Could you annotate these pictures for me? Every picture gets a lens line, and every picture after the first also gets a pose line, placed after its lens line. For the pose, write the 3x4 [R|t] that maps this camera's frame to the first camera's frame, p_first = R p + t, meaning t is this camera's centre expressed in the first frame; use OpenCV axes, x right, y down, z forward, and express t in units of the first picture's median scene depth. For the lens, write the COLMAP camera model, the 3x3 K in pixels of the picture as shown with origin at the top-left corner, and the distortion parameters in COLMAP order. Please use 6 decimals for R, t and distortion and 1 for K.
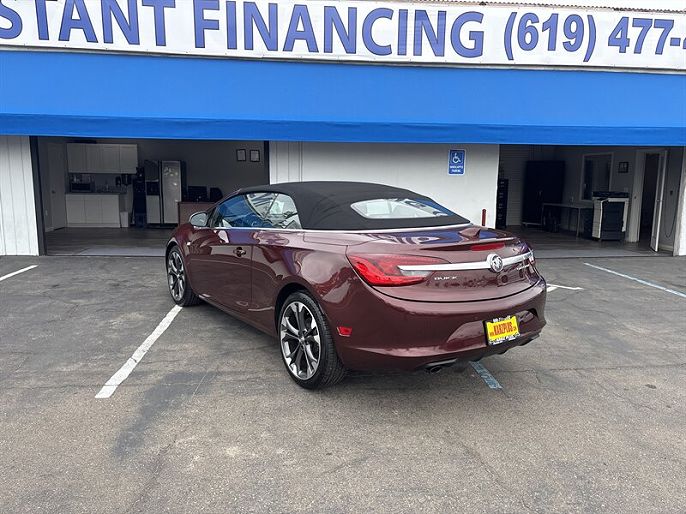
lens RADIAL K [[545.6, 0, 343.0], [0, 545.6, 257.0], [0, 0, 1]] dist [0.073572, -0.084121]
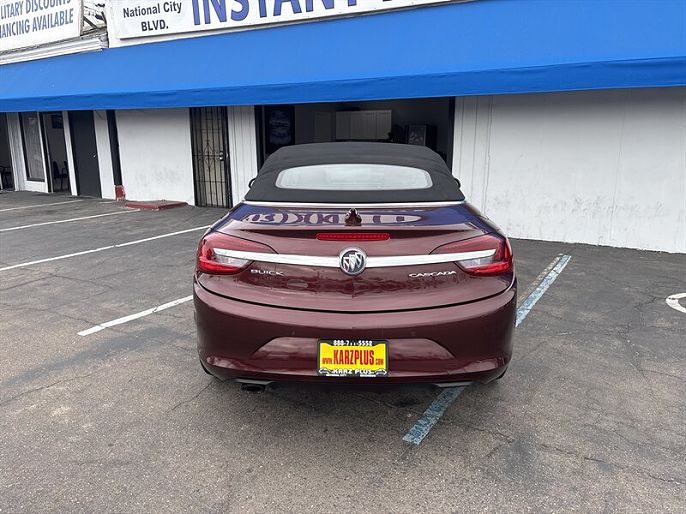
lens RADIAL K [[545.6, 0, 343.0], [0, 545.6, 257.0], [0, 0, 1]] dist [0.073572, -0.084121]
pose [[0.775591, 0.120947, -0.619540, 0.633330], [-0.081842, 0.992455, 0.091291, -0.051009], [0.625907, -0.020100, 0.779638, 0.422350]]
